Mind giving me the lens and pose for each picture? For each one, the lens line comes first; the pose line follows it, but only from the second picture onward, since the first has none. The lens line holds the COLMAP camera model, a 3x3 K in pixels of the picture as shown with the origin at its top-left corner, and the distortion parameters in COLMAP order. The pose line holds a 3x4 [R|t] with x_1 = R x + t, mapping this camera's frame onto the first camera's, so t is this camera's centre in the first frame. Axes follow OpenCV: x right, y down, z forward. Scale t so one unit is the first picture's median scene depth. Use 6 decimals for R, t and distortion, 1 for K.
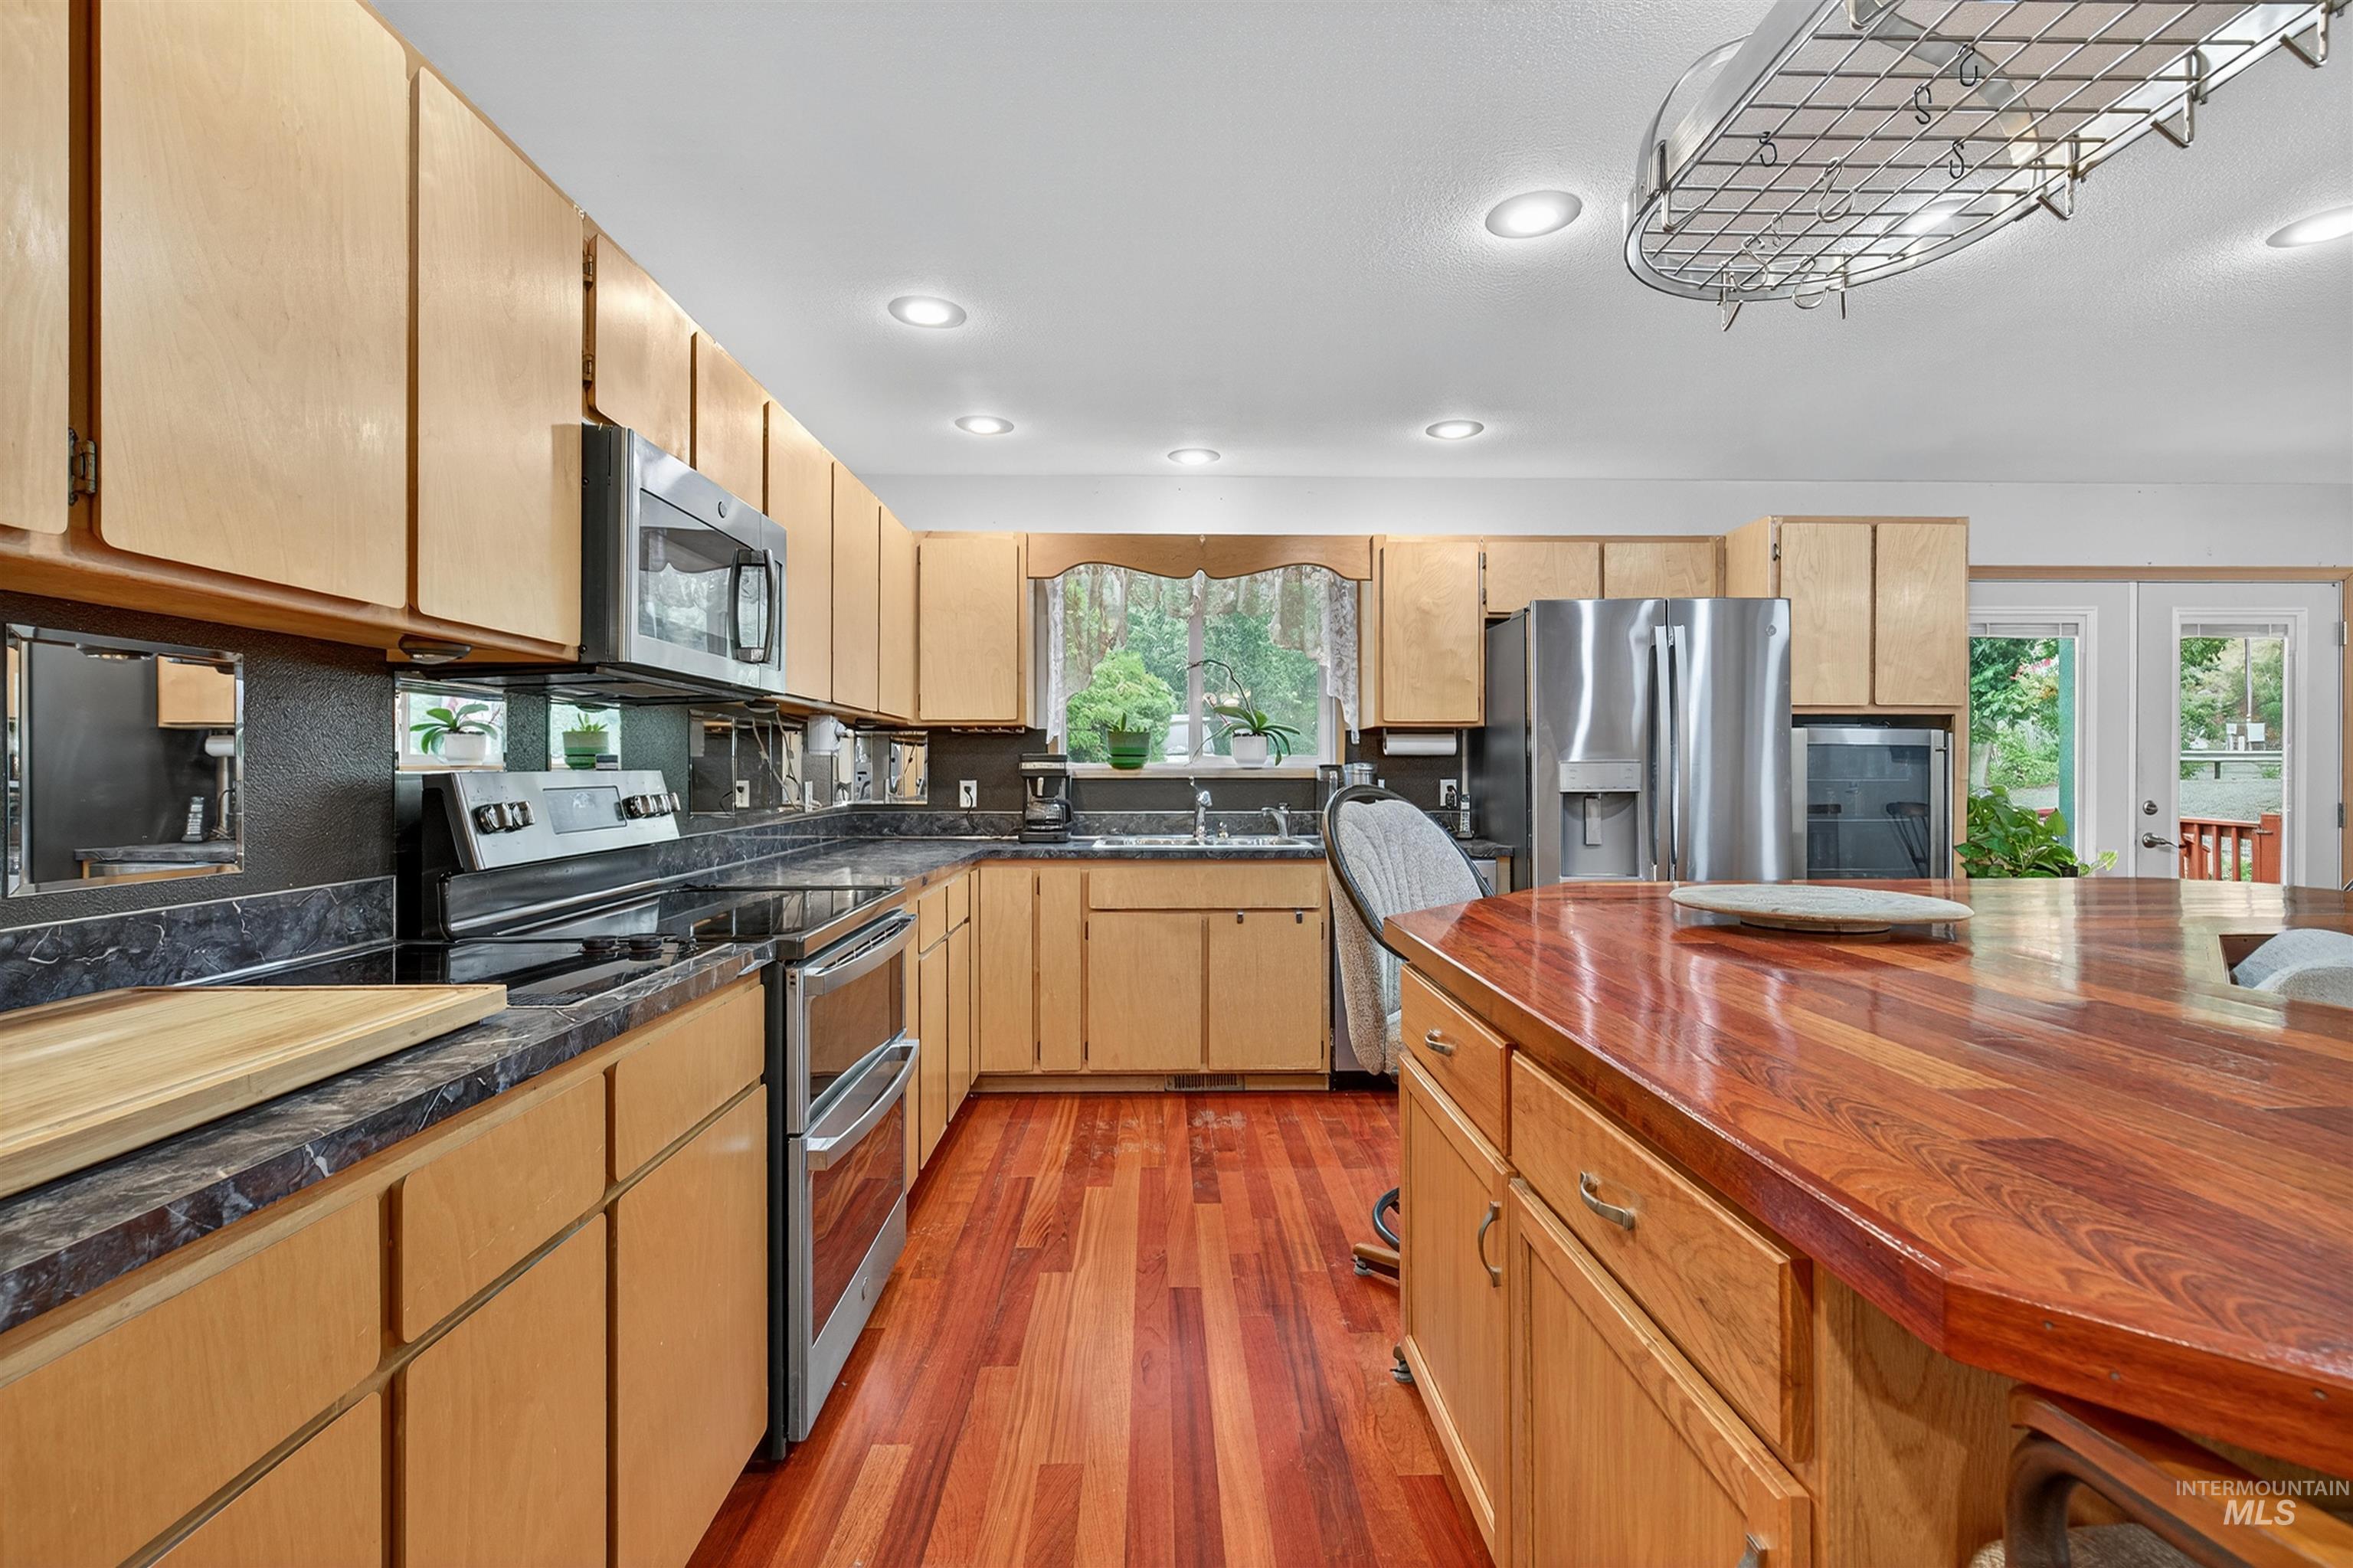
lens RADIAL K [[1072.9, 0, 1177.9], [0, 1072.9, 773.2], [0, 0, 1]] dist [0.001732, 0.000088]
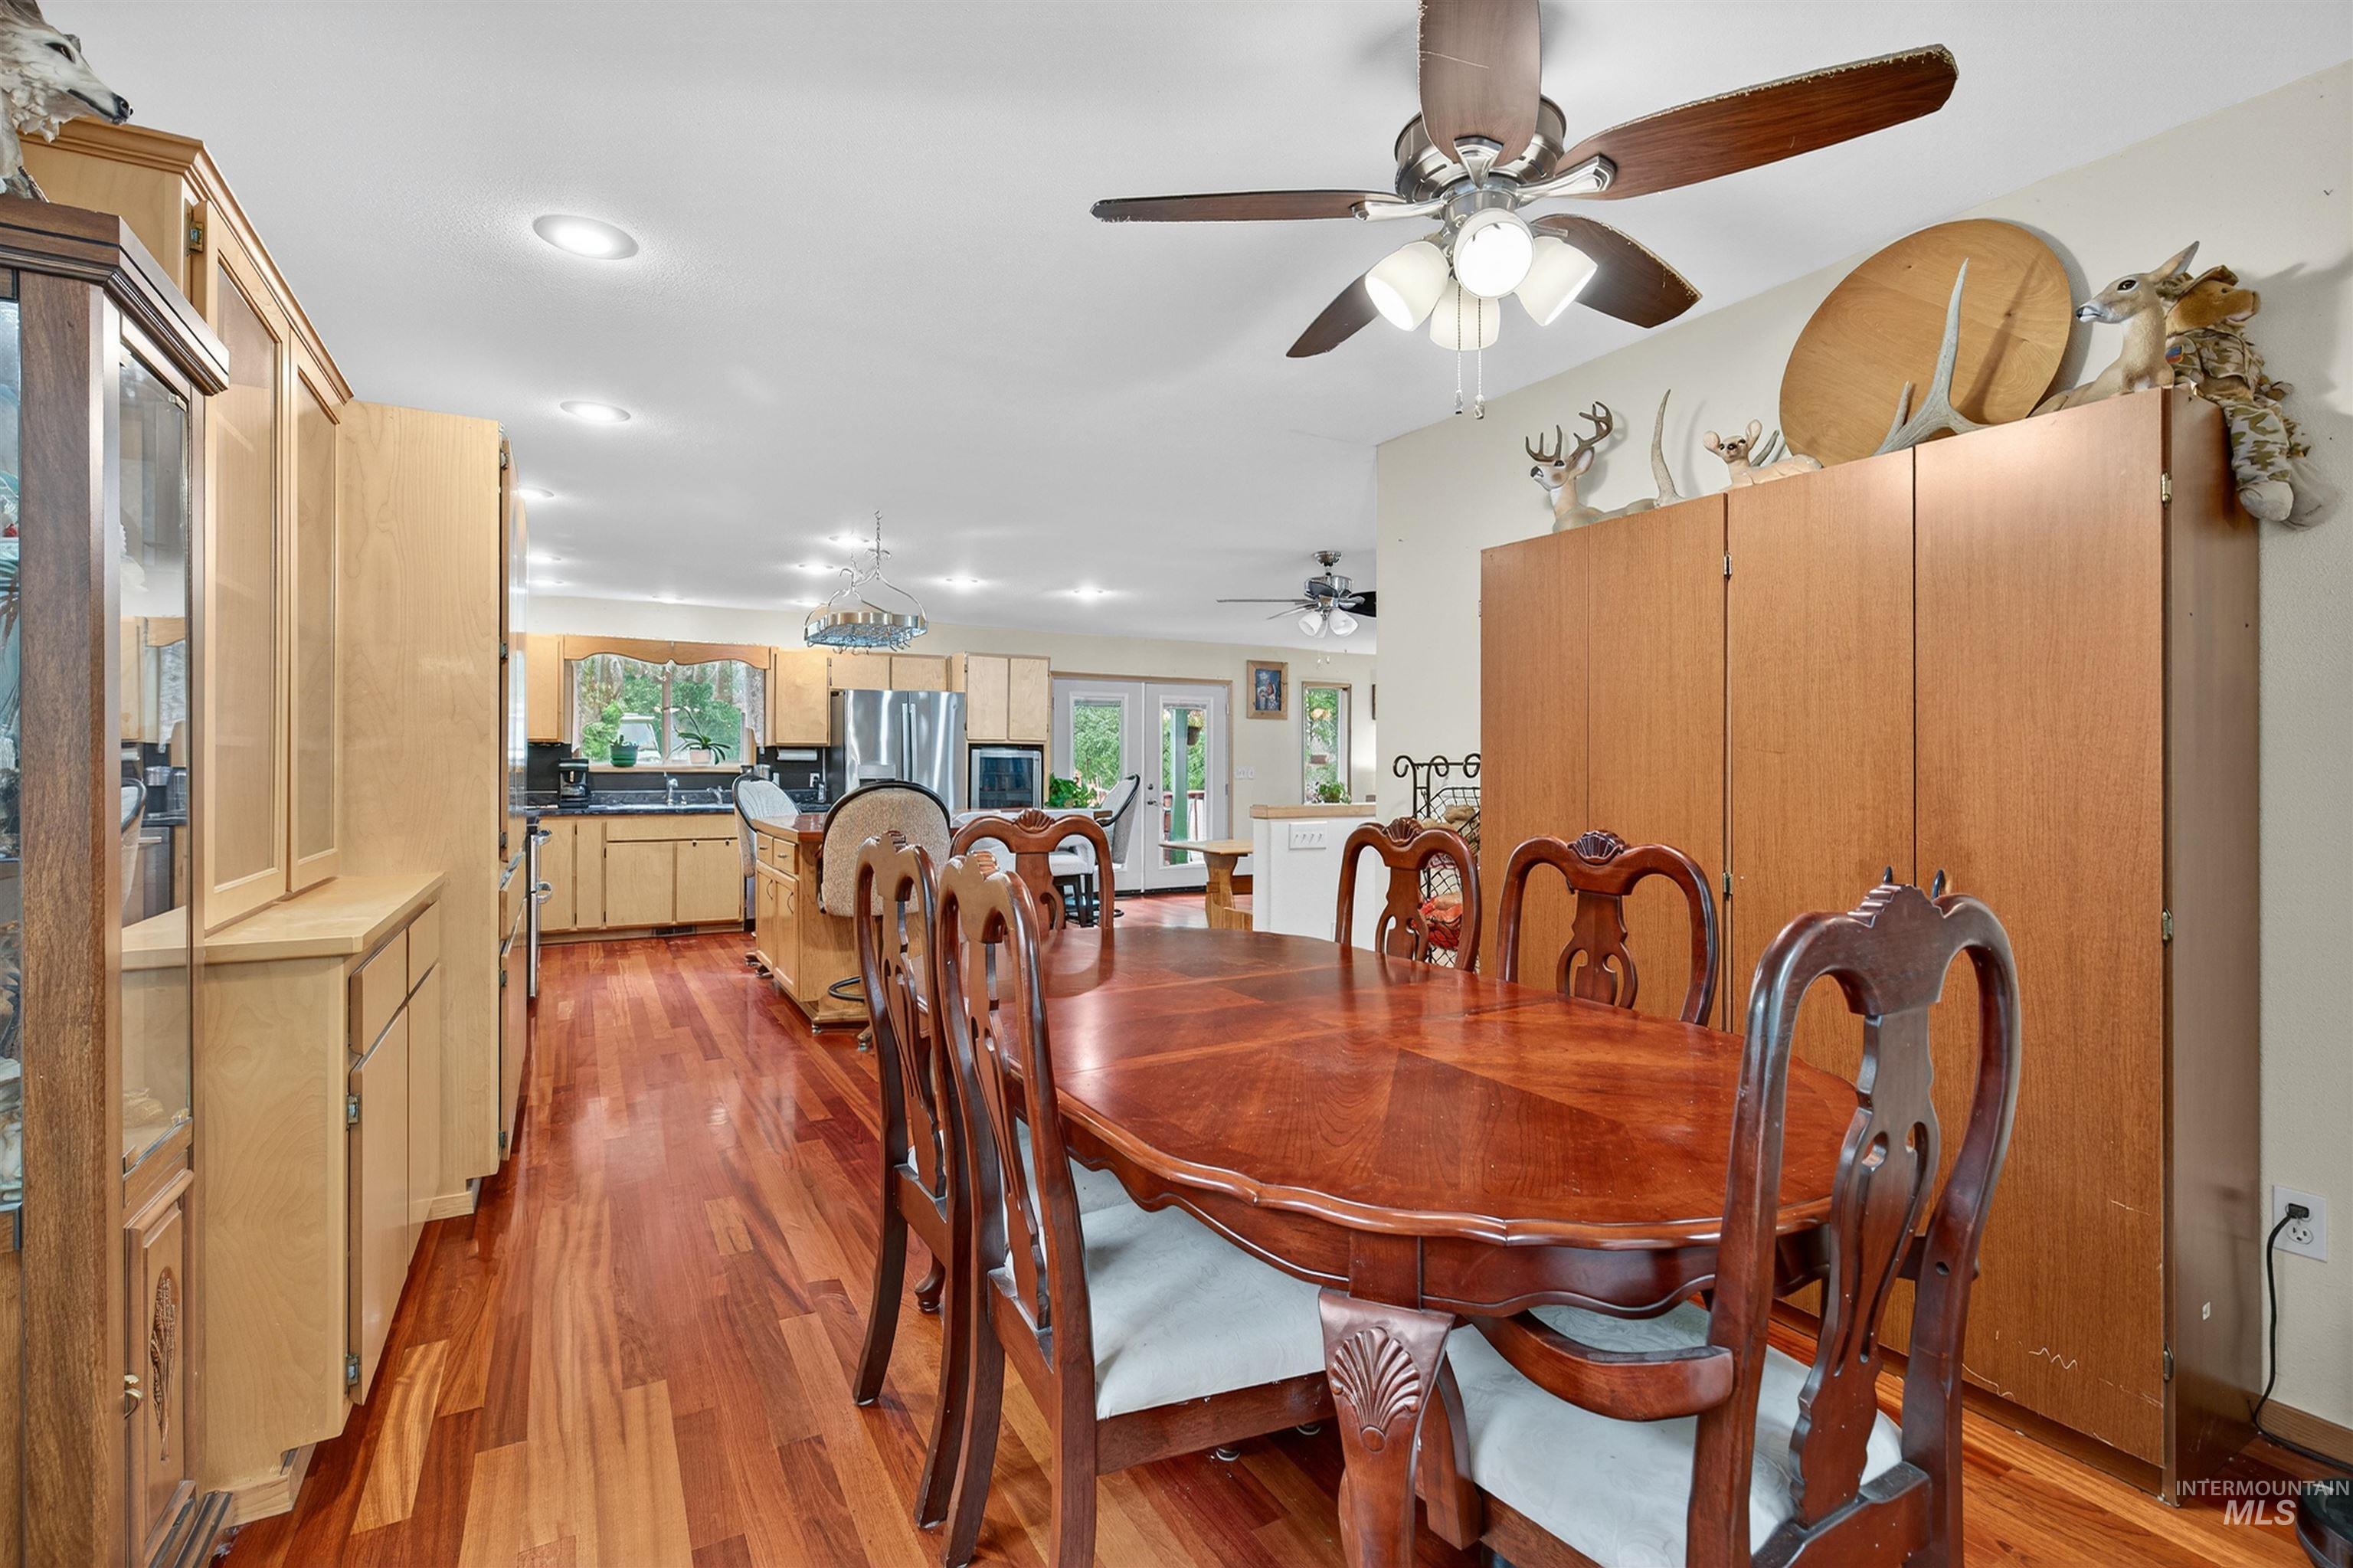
lens RADIAL K [[1072.9, 0, 1181.2], [0, 1072.9, 765.2], [0, 0, 1]] dist [0.001732, 0.000088]
pose [[0.878587, 0.006156, 0.477543, -0.090434], [-0.003759, 0.999975, -0.005974, 0.000162], [-0.477568, 0.003454, 0.878588, -1.055366]]
